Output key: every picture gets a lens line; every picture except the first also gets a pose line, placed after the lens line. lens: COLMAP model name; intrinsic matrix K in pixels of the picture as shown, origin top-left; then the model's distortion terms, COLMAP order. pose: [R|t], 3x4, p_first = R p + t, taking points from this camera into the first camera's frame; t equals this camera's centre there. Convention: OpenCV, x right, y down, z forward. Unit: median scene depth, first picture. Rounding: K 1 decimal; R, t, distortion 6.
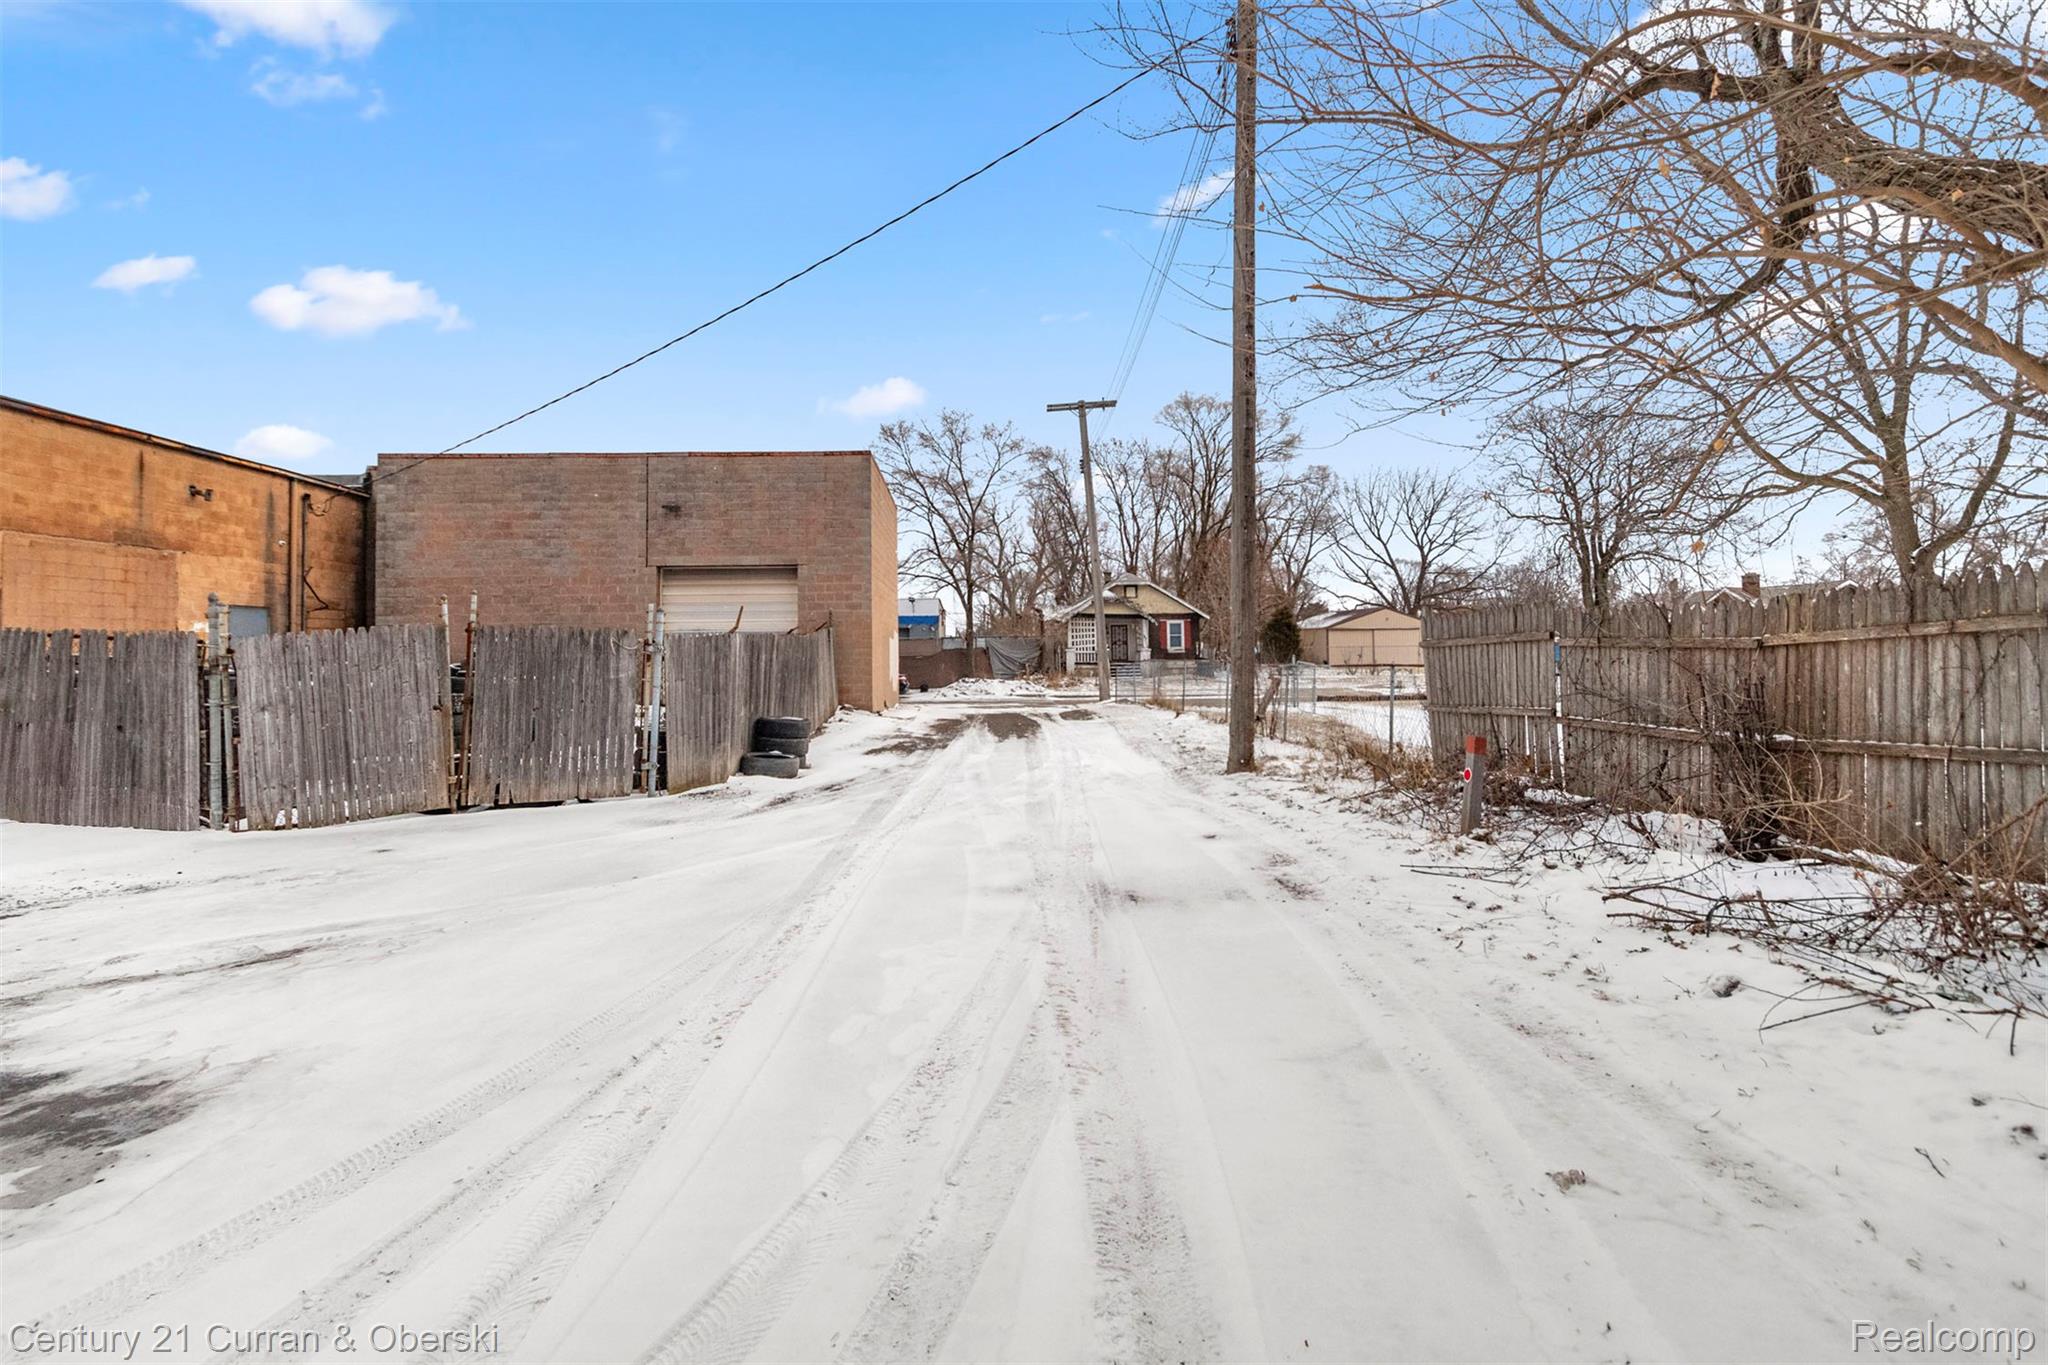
lens RADIAL K [[939.6, 0, 1006.5], [0, 939.6, 618.5], [0, 0, 1]] dist [0.005007, -0.000914]
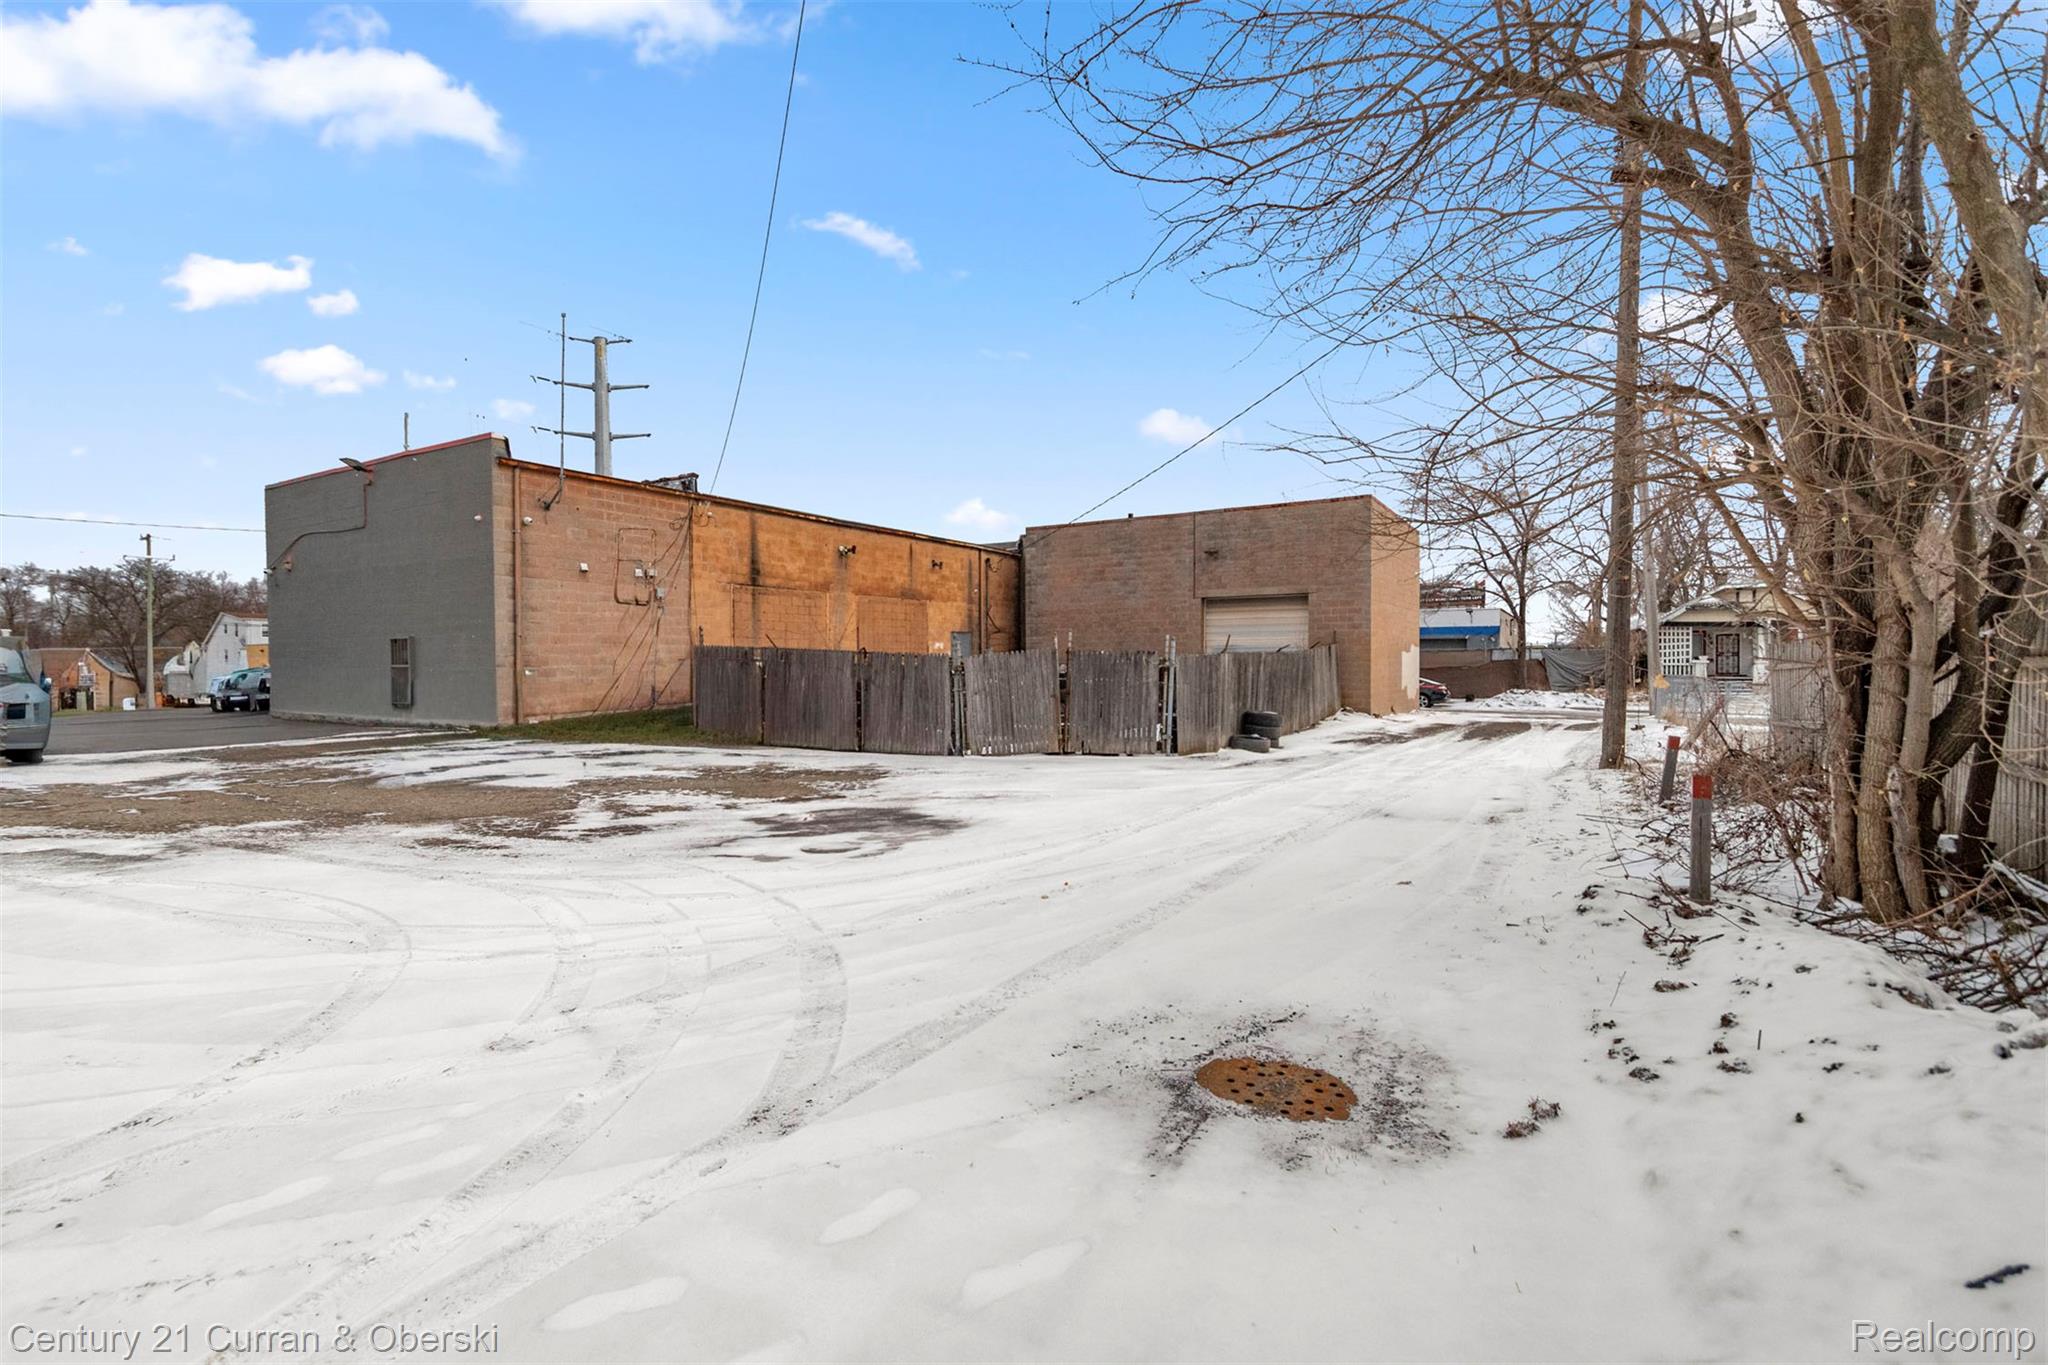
lens RADIAL K [[939.6, 0, 1023.7], [0, 939.6, 673.8], [0, 0, 1]] dist [0.005007, -0.000914]
pose [[0.827489, 0.016609, -0.561237, 0.177973], [0.012894, 0.998737, 0.048567, -0.017530], [0.561334, -0.047425, 0.826229, -0.255427]]
